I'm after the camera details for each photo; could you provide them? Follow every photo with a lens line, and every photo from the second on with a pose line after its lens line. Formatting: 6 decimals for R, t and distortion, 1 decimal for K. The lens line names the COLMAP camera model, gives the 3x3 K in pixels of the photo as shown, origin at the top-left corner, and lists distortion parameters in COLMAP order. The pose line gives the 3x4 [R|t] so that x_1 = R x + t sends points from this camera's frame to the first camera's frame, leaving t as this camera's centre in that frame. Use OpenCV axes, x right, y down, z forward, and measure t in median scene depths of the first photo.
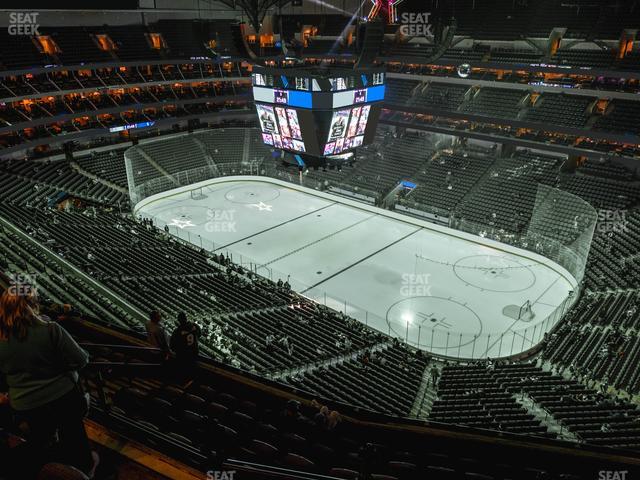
lens RADIAL K [[503.8, 0, 321.2], [0, 503.8, 240.7], [0, 0, 1]] dist [-0.037709, 0.044125]
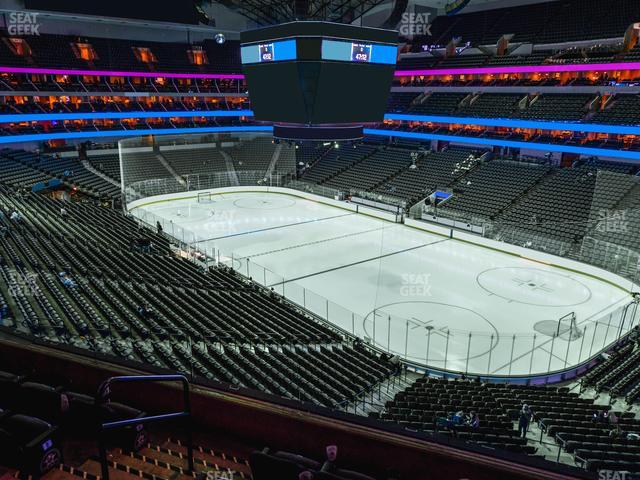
lens RADIAL K [[503.8, 0, 320.2], [0, 503.8, 238.8], [0, 0, 1]] dist [-0.037709, 0.044125]
pose [[0.986281, 0.055680, -0.155400, 0.109212], [-0.076422, 0.988450, -0.130868, 0.086967], [0.146318, 0.140948, 0.979145, 0.164279]]
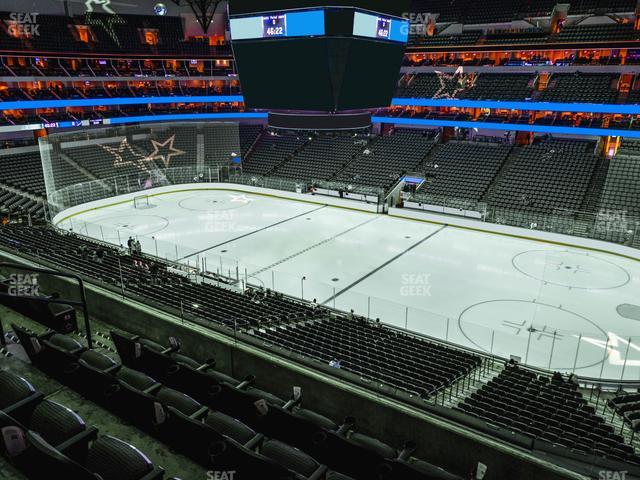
lens RADIAL K [[503.8, 0, 321.4], [0, 503.8, 241.5], [0, 0, 1]] dist [-0.037709, 0.044125]
pose [[0.990970, -0.040956, 0.127676, -0.080956], [0.053483, 0.993916, -0.096285, 0.057242], [-0.122956, 0.102244, 0.987131, 0.234108]]
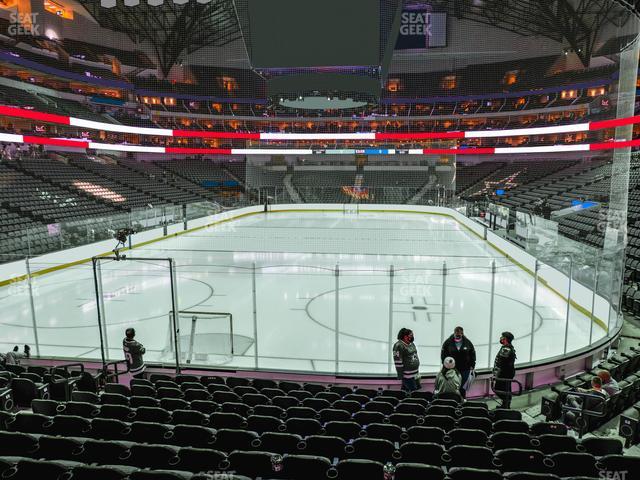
lens RADIAL K [[503.8, 0, 324.2], [0, 503.8, 236.5], [0, 0, 1]] dist [-0.037709, 0.044125]
pose [[0.563626, 0.104932, -0.819338, 0.436521], [-0.335531, 0.935466, -0.111009, 0.058034], [0.754814, 0.337481, 0.562461, 0.549149]]
